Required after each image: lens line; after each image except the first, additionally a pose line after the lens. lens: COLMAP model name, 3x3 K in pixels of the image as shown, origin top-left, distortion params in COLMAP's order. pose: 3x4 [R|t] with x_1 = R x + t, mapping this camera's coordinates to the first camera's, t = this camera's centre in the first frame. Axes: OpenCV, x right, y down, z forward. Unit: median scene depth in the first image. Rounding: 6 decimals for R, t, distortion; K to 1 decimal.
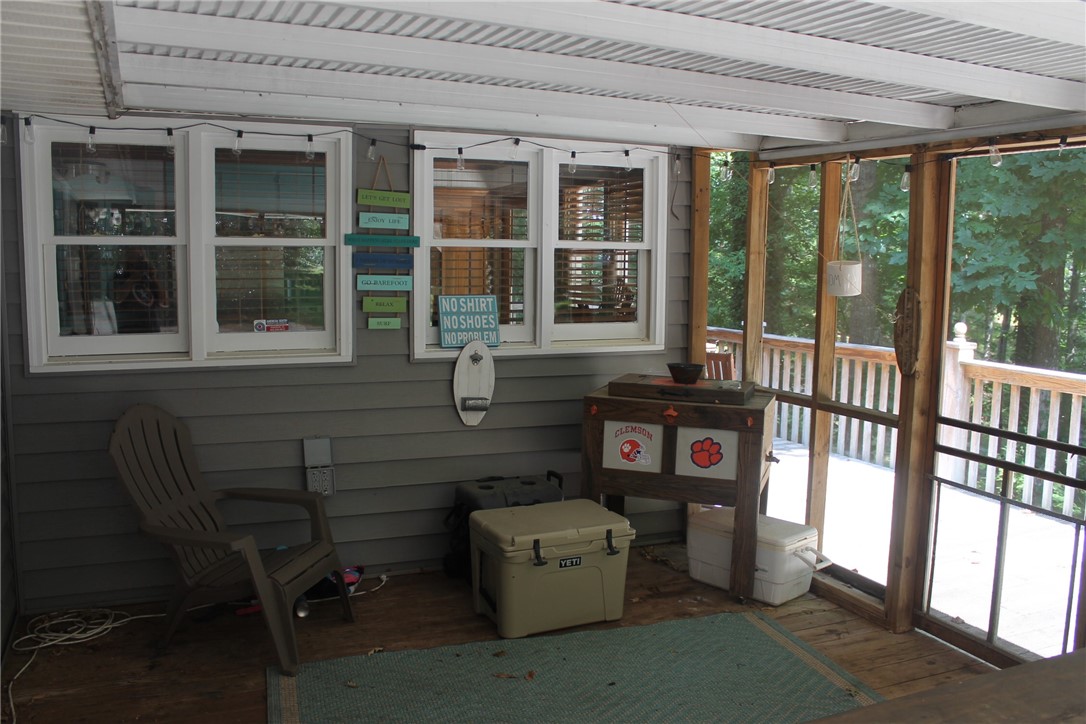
lens RADIAL K [[927.0, 0, 545.0], [0, 927.0, 371.4], [0, 0, 1]] dist [-0.156494, 0.128527]
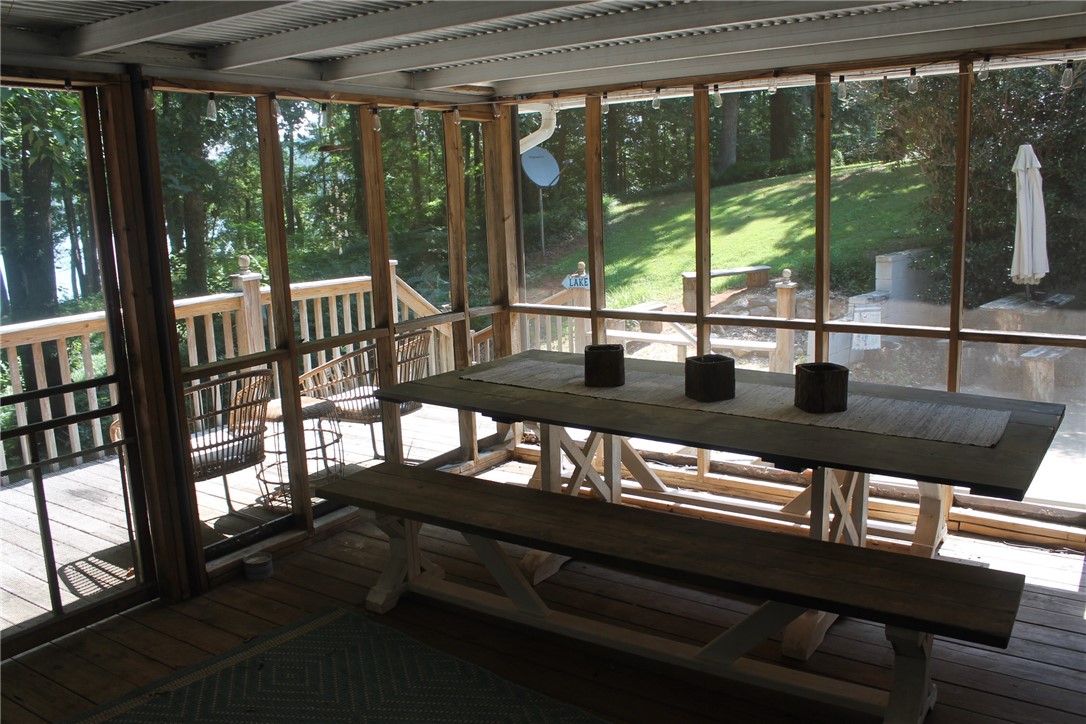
lens RADIAL K [[927.0, 0, 538.1], [0, 927.0, 361.0], [0, 0, 1]] dist [-0.156494, 0.128527]
pose [[-0.516920, -0.164717, 0.840037, -0.566195], [0.128271, 0.955329, 0.266256, -0.154096], [-0.846369, 0.245386, -0.472701, 1.065198]]
